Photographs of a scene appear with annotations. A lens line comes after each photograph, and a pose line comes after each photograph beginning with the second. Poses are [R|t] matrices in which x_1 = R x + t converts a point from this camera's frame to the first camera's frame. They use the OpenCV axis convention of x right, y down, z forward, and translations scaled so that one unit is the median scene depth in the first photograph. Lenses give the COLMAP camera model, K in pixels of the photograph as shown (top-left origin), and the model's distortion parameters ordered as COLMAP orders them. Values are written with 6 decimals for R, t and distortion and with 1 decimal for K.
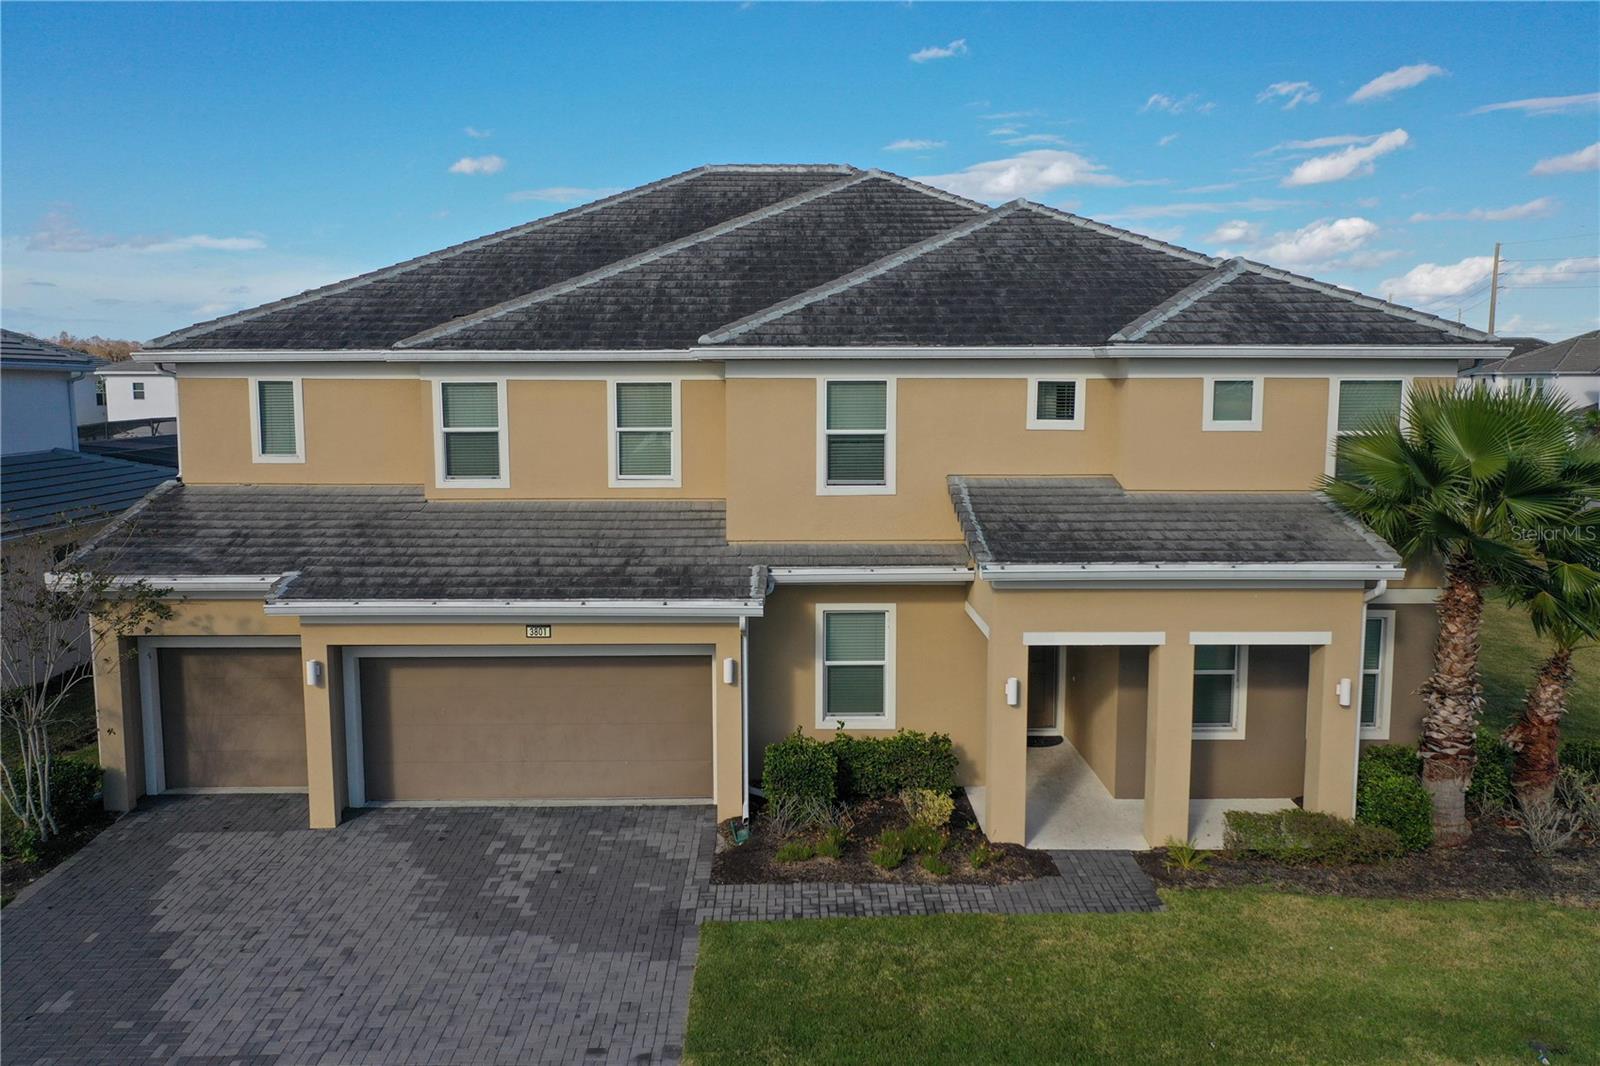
lens RADIAL K [[1284.4, 0, 800.0], [0, 1284.4, 533.0], [0, 0, 1]] dist [0.021904, 0.005623]
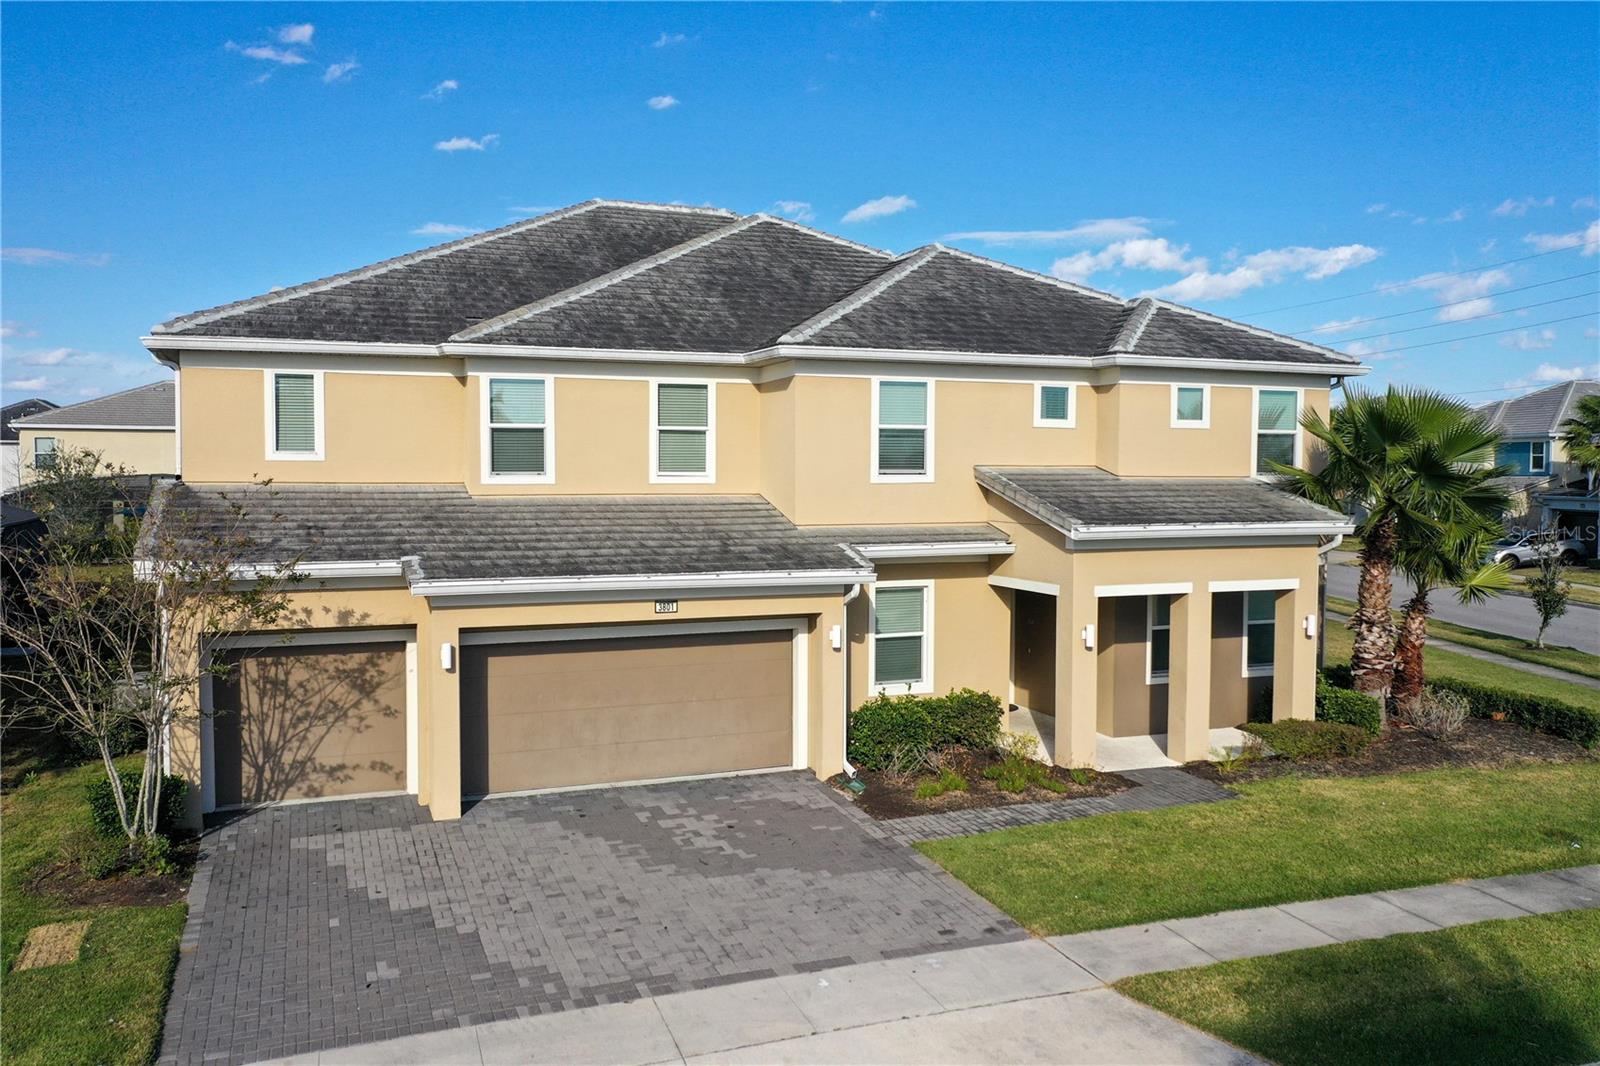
lens RADIAL K [[1277.6, 0, 800.0], [0, 1277.6, 533.0], [0, 0, 1]] dist [0.026038, 0.002982]
pose [[0.932332, -0.014001, 0.361331, -0.474425], [0.039459, 0.997222, -0.063174, 0.086665], [-0.359443, 0.073157, 0.930295, -0.006199]]
